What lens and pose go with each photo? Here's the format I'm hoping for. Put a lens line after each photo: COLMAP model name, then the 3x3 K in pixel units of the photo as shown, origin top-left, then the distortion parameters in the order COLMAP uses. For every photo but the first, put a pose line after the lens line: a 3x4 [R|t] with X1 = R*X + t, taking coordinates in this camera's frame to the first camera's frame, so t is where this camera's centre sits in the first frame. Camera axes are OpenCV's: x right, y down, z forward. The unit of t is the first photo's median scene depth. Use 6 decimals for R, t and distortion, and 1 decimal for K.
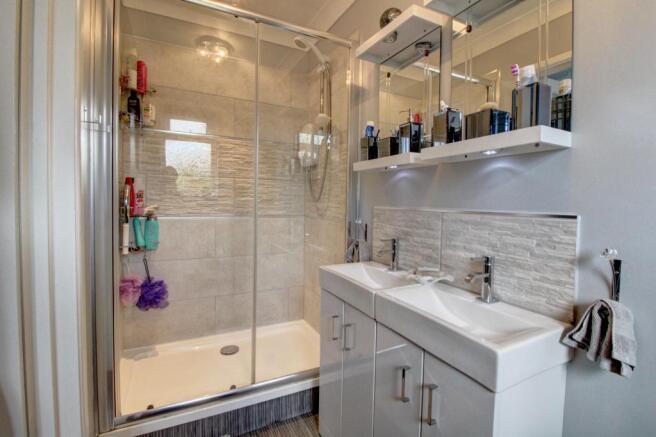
lens RADIAL K [[304.7, 0, 328.6], [0, 304.7, 207.7], [0, 0, 1]] dist [0.000754, -0.000099]
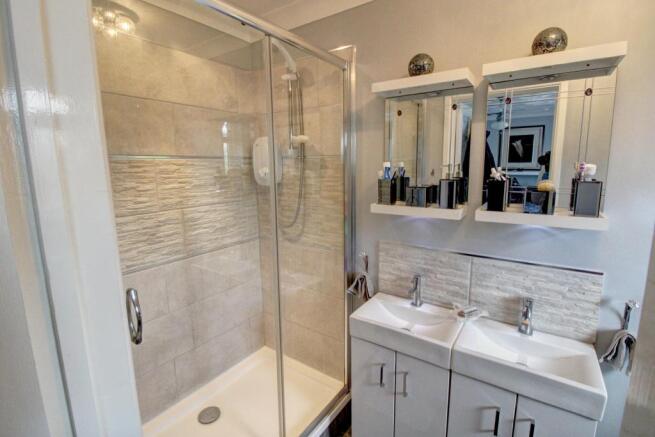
lens RADIAL K [[309.6, 0, 326.4], [0, 309.6, 209.8], [0, 0, 1]] dist [-0.003323, -0.000431]
pose [[0.883359, -0.100448, 0.457807, -0.673565], [0.041422, 0.989674, 0.137219, -0.366603], [-0.466863, -0.102250, 0.878398, 0.268229]]
